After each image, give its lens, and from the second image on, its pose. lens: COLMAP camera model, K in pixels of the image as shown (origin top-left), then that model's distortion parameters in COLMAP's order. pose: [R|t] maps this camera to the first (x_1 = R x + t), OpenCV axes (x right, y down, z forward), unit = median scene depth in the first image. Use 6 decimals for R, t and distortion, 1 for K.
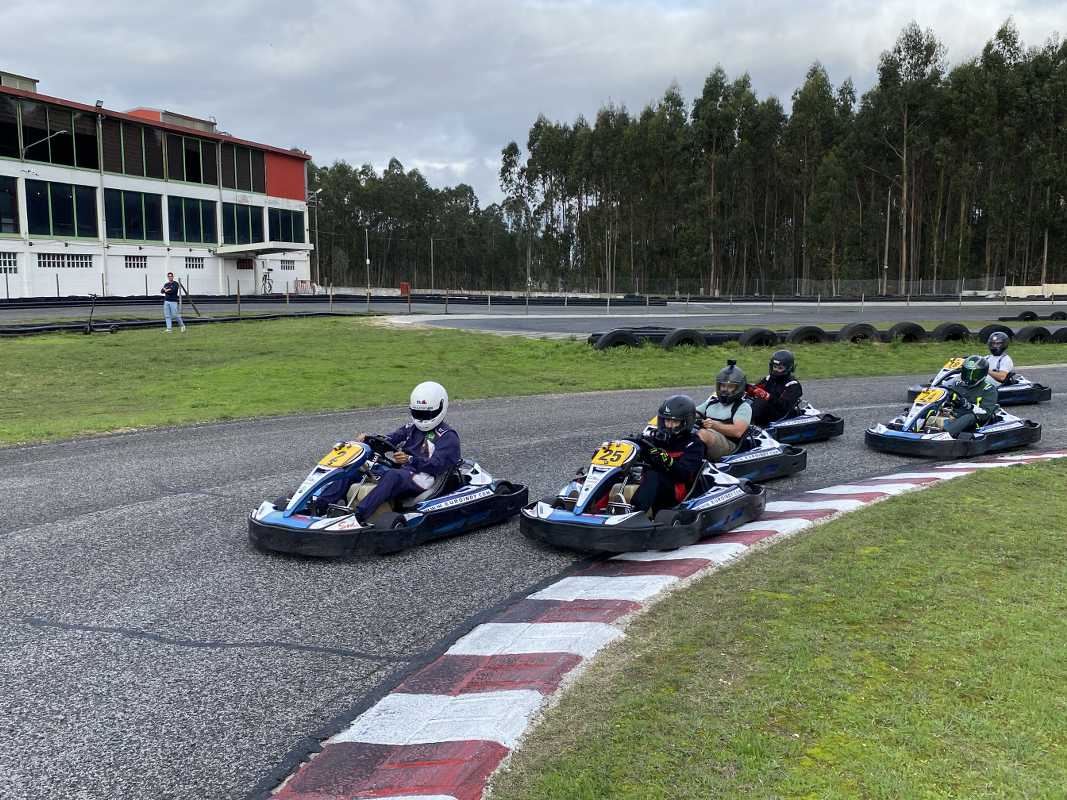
lens RADIAL K [[986.5, 0, 533.5], [0, 986.5, 400.0], [0, 0, 1]] dist [-0.005057, -0.003752]
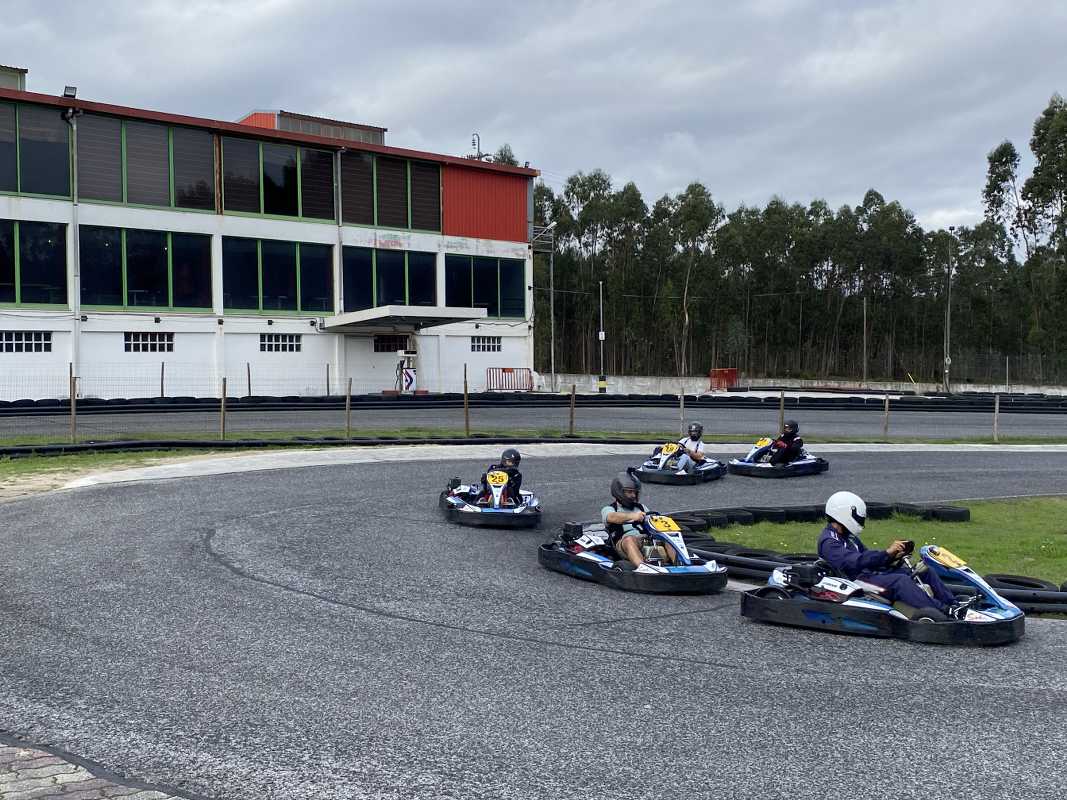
lens RADIAL K [[1222.4, 0, 533.5], [0, 1222.4, 400.0], [0, 0, 1]] dist [0.168385, -0.468557]
pose [[0.888386, 0.004230, -0.459077, 0.144807], [-0.045825, 0.995781, -0.079503, -0.044825], [0.456804, 0.091667, 0.884832, 0.358015]]
